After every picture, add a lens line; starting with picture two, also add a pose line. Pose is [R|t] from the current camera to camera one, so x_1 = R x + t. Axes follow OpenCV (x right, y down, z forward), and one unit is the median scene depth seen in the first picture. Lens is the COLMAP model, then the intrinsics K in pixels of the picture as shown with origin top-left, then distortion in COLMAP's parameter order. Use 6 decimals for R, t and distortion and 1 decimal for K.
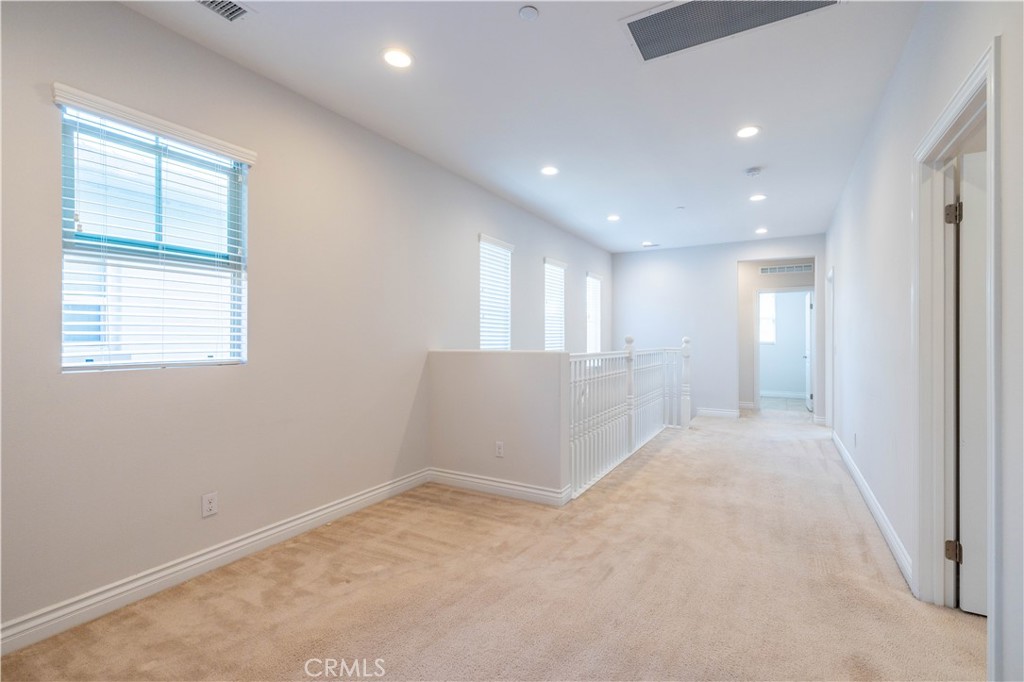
lens RADIAL K [[444.3, 0, 546.8], [0, 444.3, 337.6], [0, 0, 1]] dist [0.000964, 0.000400]
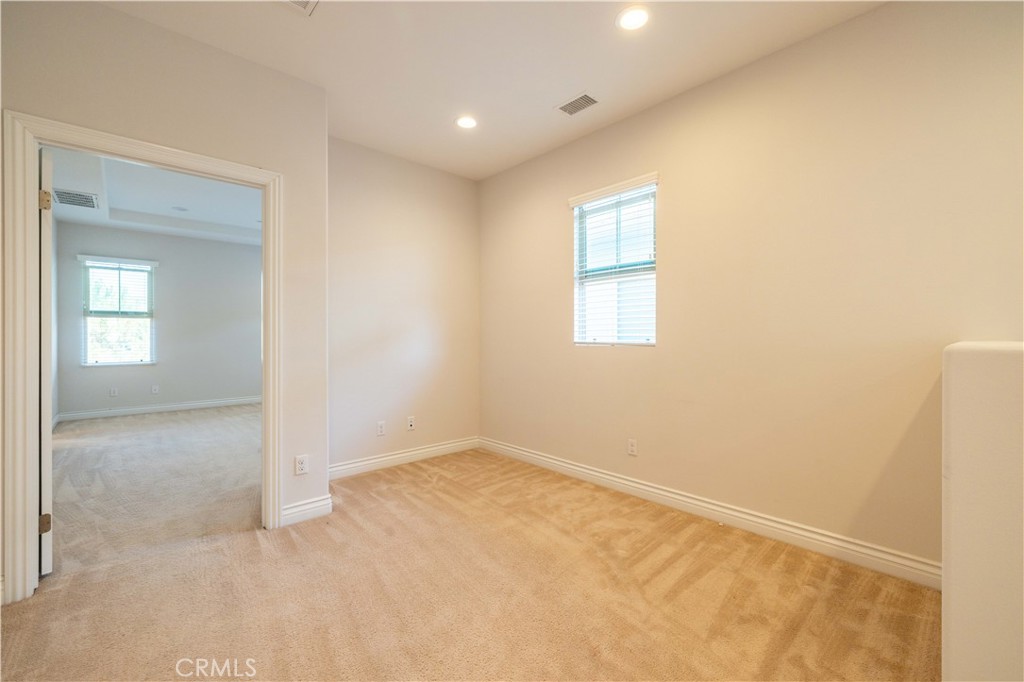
lens RADIAL K [[427.7, 0, 513.9], [0, 427.7, 337.7], [0, 0, 1]] dist [0.001555, -0.000137]
pose [[-0.331125, 0.005333, -0.943572, 0.456304], [0.001560, 0.999986, 0.005105, 0.022336], [0.943586, 0.000218, -0.331129, 0.818527]]
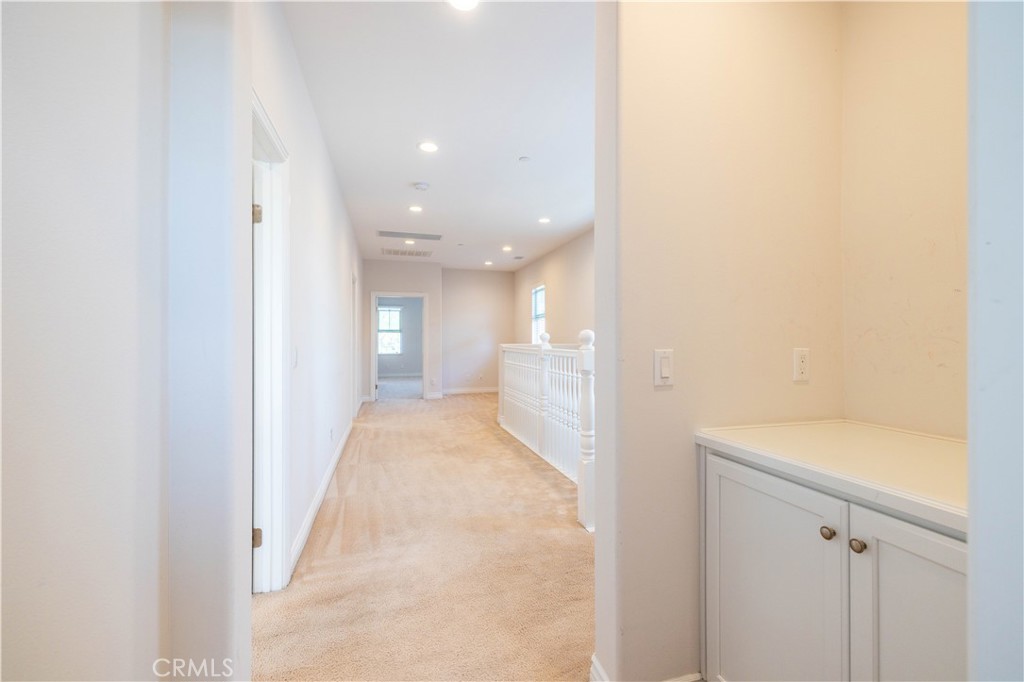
lens RADIAL K [[435.1, 0, 515.2], [0, 435.1, 337.1], [0, 0, 1]] dist [-0.000199, 0.000092]
pose [[-0.715270, -0.000845, -0.698848, 1.355424], [0.003059, 0.999986, -0.004341, 0.005305], [0.698842, -0.005243, -0.715257, 2.478907]]
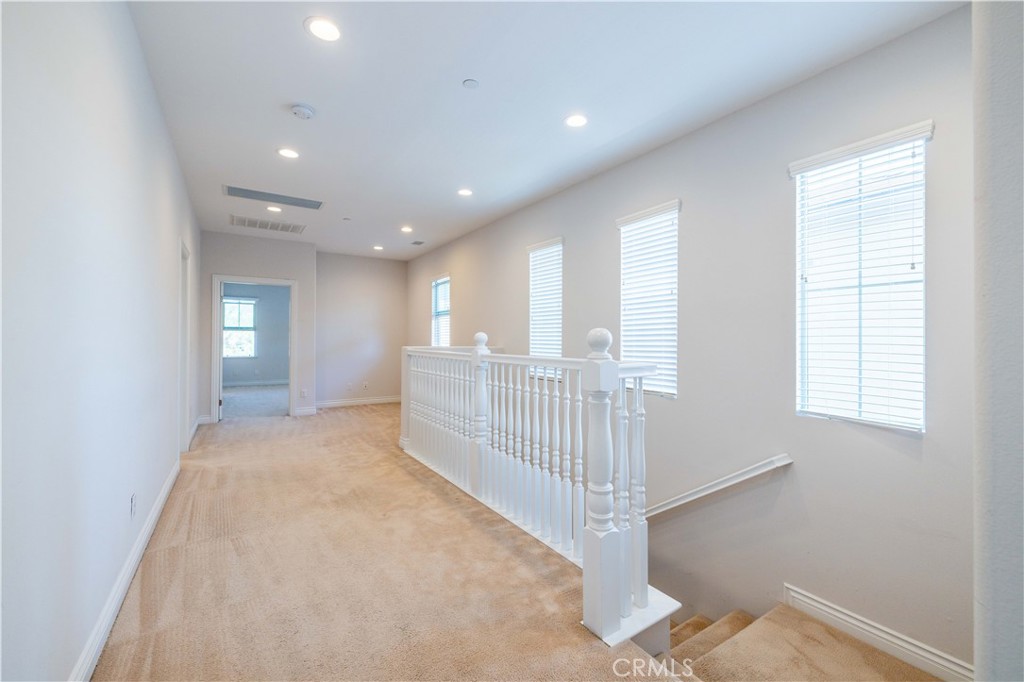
lens RADIAL K [[427.7, 0, 513.9], [0, 427.7, 337.7], [0, 0, 1]] dist [0.001555, -0.000137]
pose [[-0.482120, -0.005061, -0.876091, 1.168806], [-0.003038, 0.999987, -0.004104, 0.001894], [0.876100, 0.000683, -0.482129, 2.092480]]
